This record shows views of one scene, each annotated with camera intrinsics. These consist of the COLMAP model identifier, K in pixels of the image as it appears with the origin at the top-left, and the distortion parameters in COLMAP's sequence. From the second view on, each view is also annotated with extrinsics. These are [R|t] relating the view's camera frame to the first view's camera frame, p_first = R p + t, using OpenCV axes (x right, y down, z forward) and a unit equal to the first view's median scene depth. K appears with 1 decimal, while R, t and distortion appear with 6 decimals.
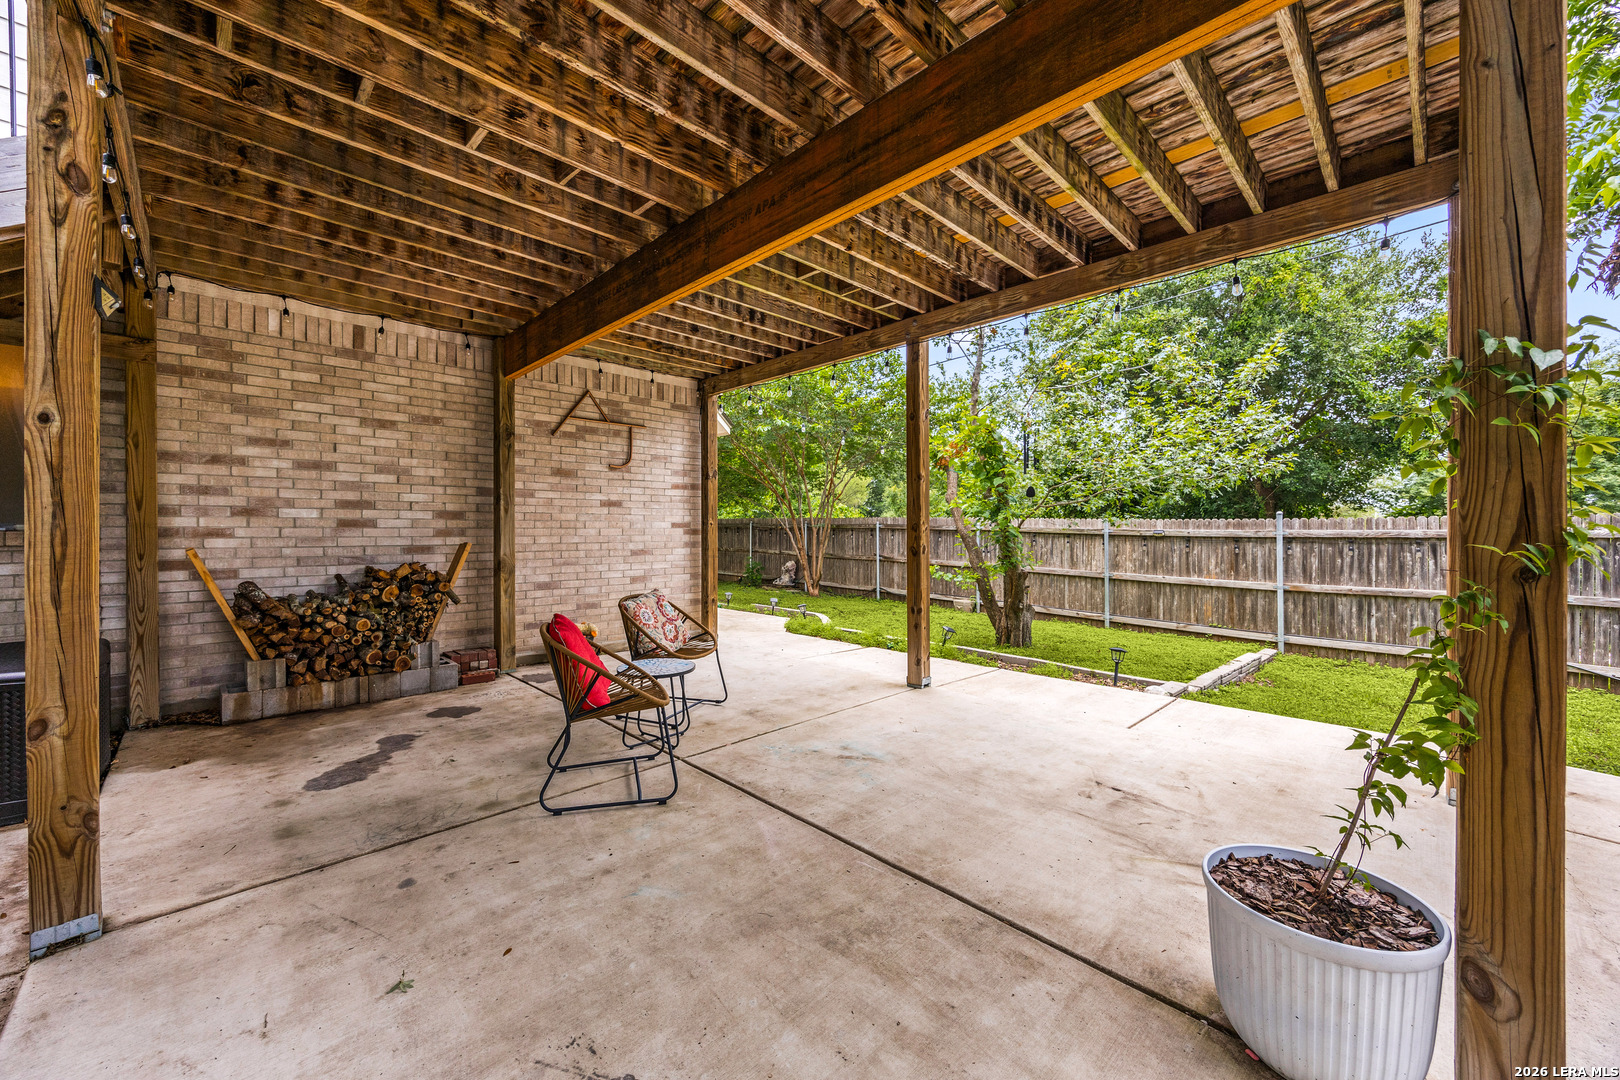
lens RADIAL K [[621.6, 0, 809.4], [0, 621.6, 535.8], [0, 0, 1]] dist [-0.000767, -0.000072]
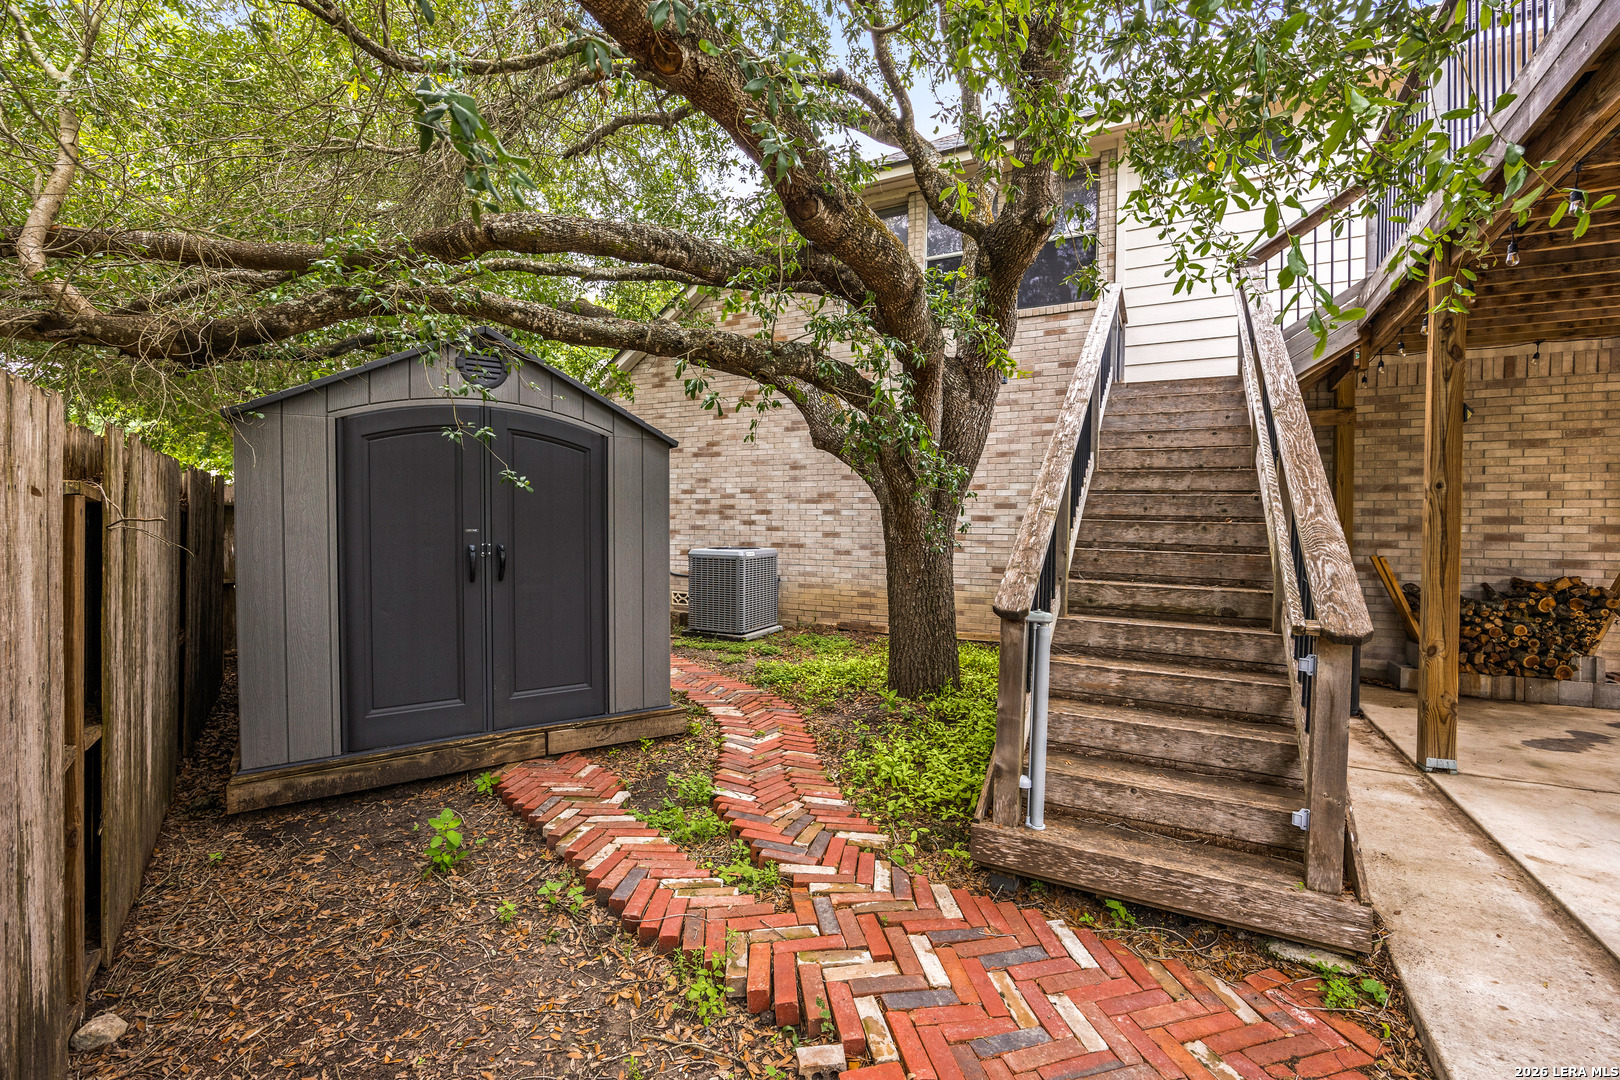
lens RADIAL K [[693.4, 0, 851.9], [0, 693.4, 538.0], [0, 0, 1]] dist [-0.001754, -0.000309]
pose [[0.310044, 0.010015, -0.950669, 0.066250], [-0.019245, 0.999806, 0.004257, -0.002301], [0.950527, 0.016976, 0.310177, -0.423820]]
